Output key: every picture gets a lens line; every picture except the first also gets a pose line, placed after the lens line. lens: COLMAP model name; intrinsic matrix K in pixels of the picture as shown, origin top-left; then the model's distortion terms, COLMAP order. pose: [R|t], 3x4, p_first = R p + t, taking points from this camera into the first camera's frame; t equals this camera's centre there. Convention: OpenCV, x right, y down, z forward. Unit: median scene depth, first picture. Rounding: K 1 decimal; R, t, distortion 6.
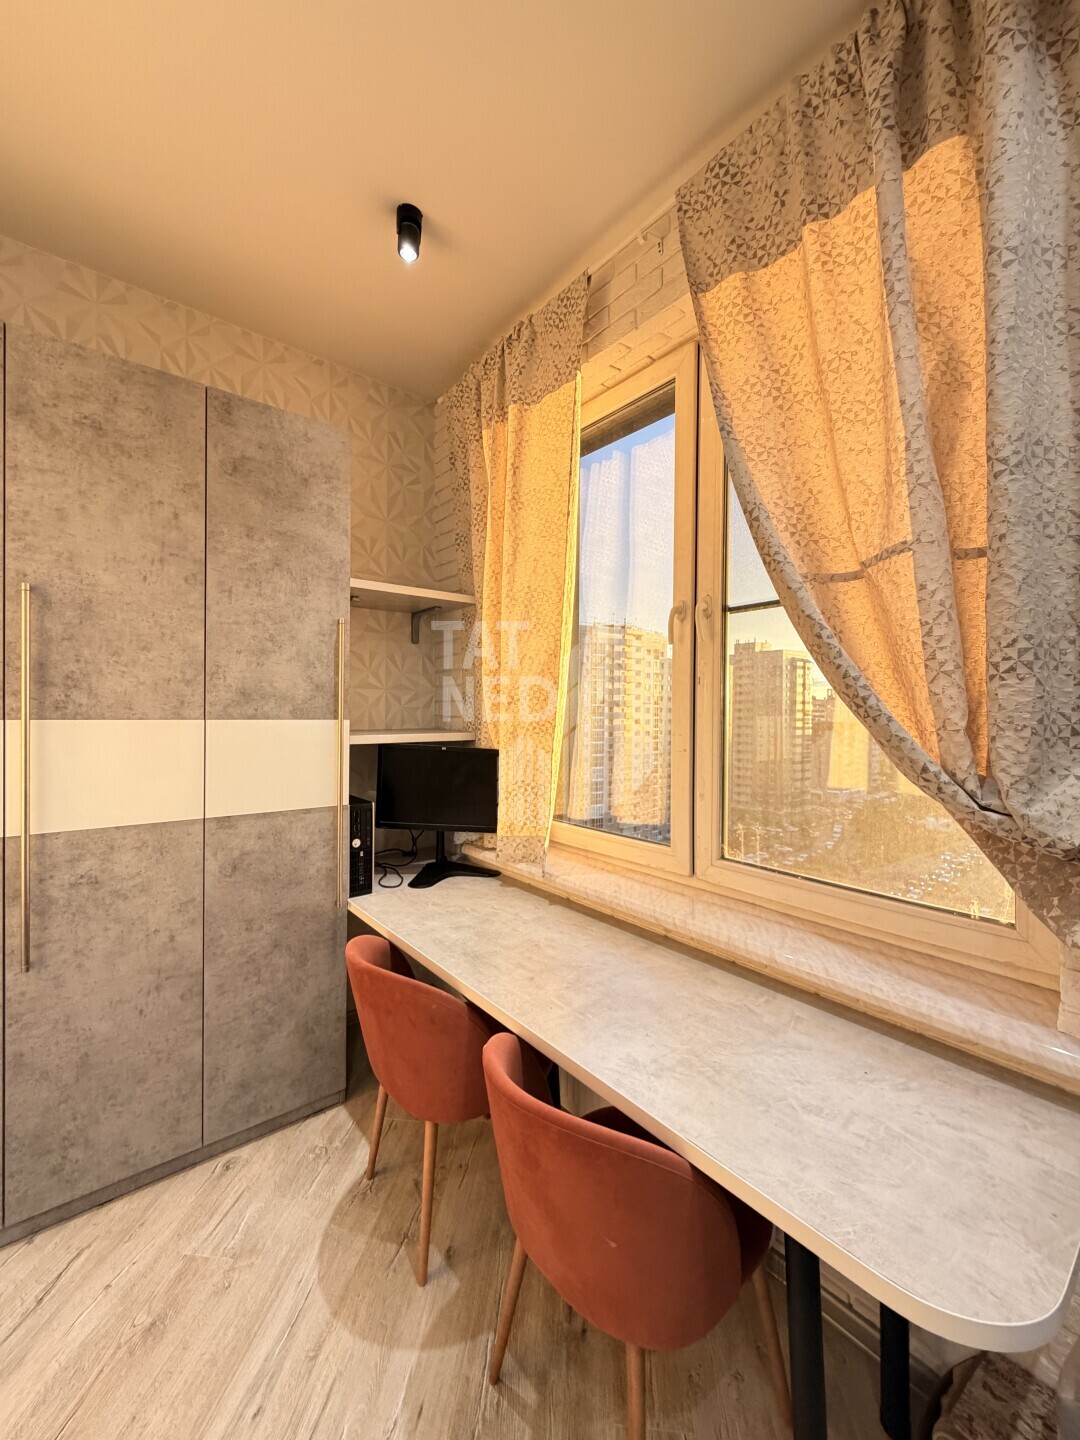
lens RADIAL K [[573.6, 0, 540.0], [0, 573.6, 720.0], [0, 0, 1]] dist [-0.002291, 0.000721]
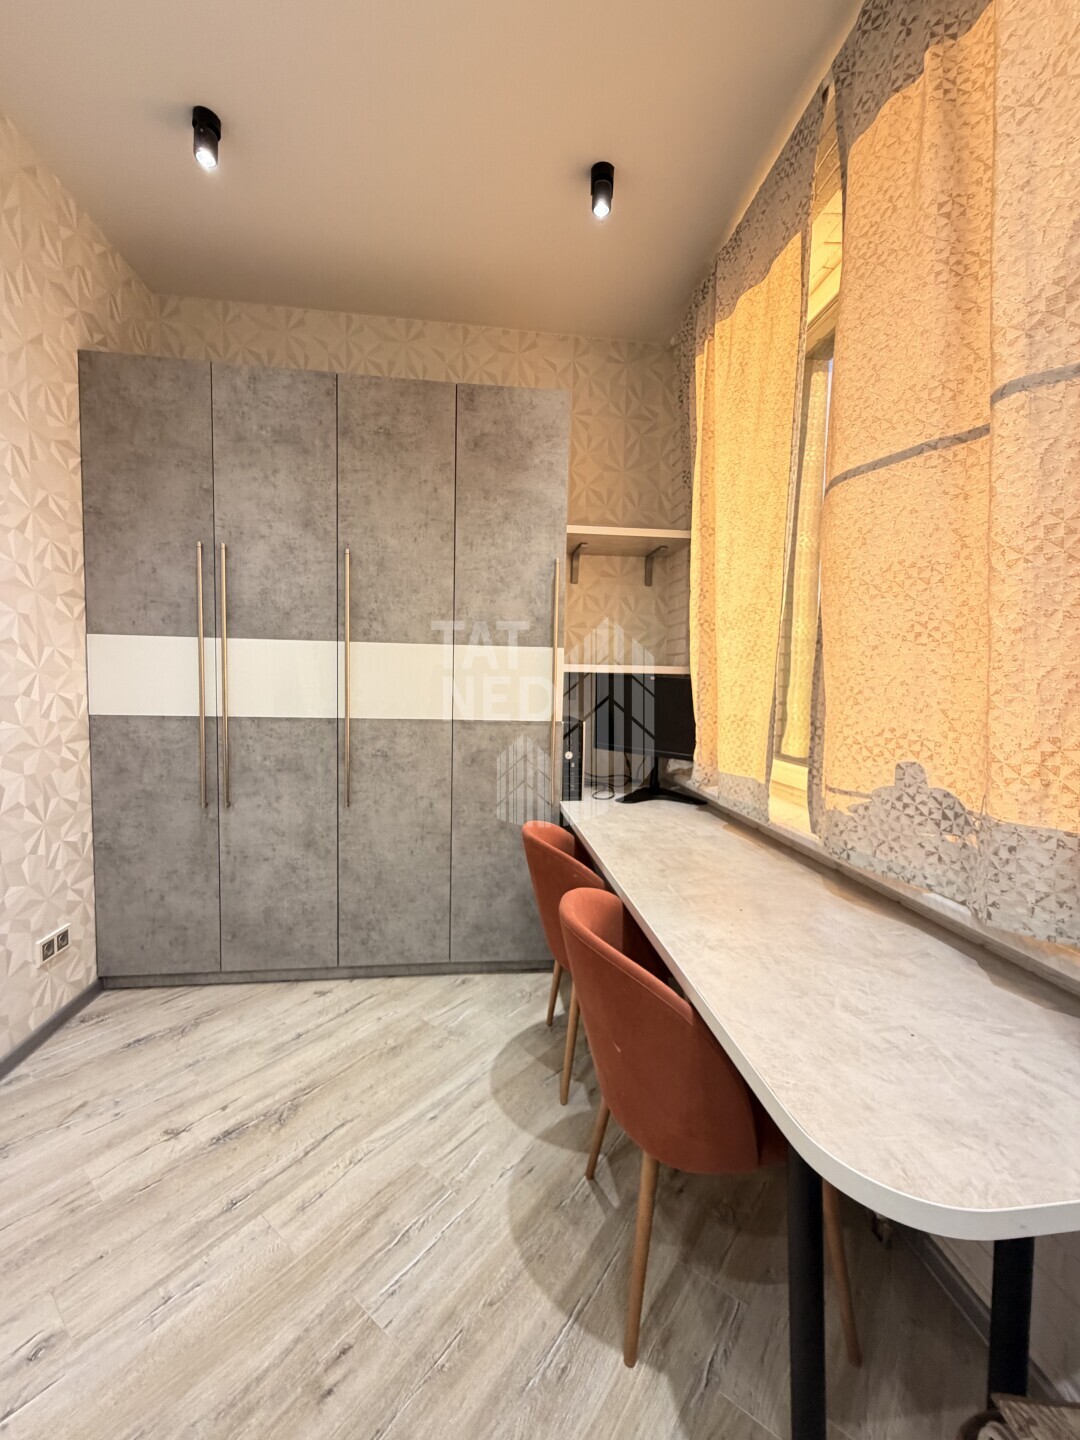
lens RADIAL K [[573.6, 0, 540.0], [0, 573.6, 720.0], [0, 0, 1]] dist [-0.002291, 0.000721]
pose [[0.847701, 0.045176, -0.528547, 0.281057], [-0.020638, 0.998421, 0.052238, 0.097230], [0.530073, -0.033374, 0.847295, -0.015916]]
